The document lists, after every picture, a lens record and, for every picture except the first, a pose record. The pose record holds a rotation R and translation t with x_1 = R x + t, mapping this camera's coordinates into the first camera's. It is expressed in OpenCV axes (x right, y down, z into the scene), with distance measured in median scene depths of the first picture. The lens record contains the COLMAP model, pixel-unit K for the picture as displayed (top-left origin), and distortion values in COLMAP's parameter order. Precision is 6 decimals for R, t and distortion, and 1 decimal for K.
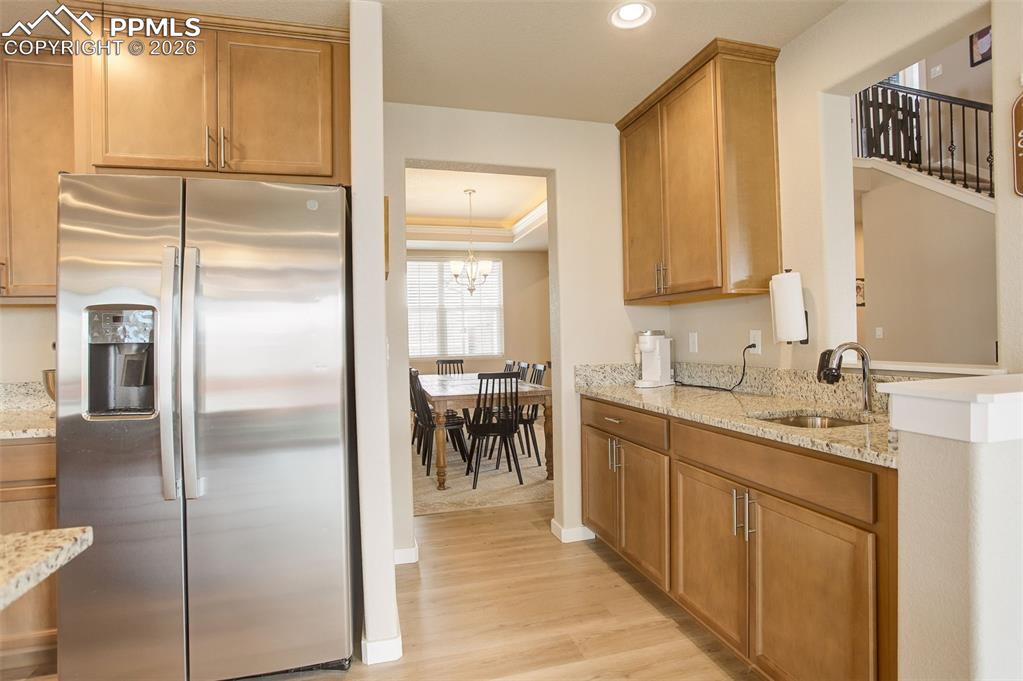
lens RADIAL K [[490.1, 0, 505.9], [0, 490.1, 343.3], [0, 0, 1]] dist [-0.071964, 0.027348]
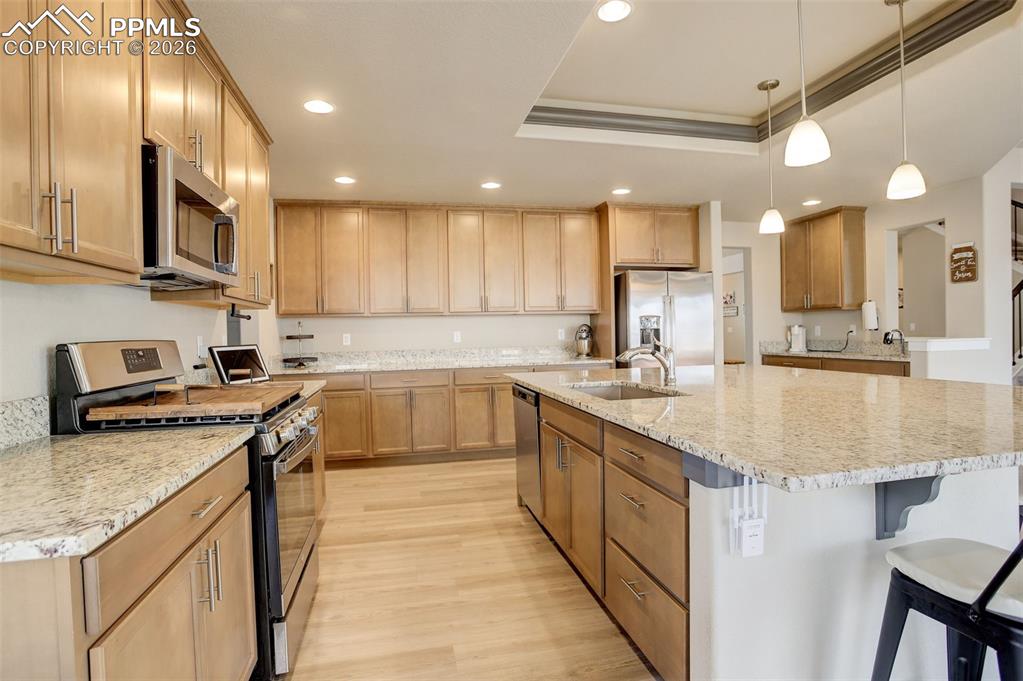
lens RADIAL K [[500.5, 0, 505.0], [0, 500.5, 339.8], [0, 0, 1]] dist [-0.074282, 0.031732]
pose [[0.998951, 0.004262, -0.045590, -1.130010], [-0.004148, 0.999988, 0.002576, 0.049888], [0.045600, -0.002384, 0.998957, -1.520577]]
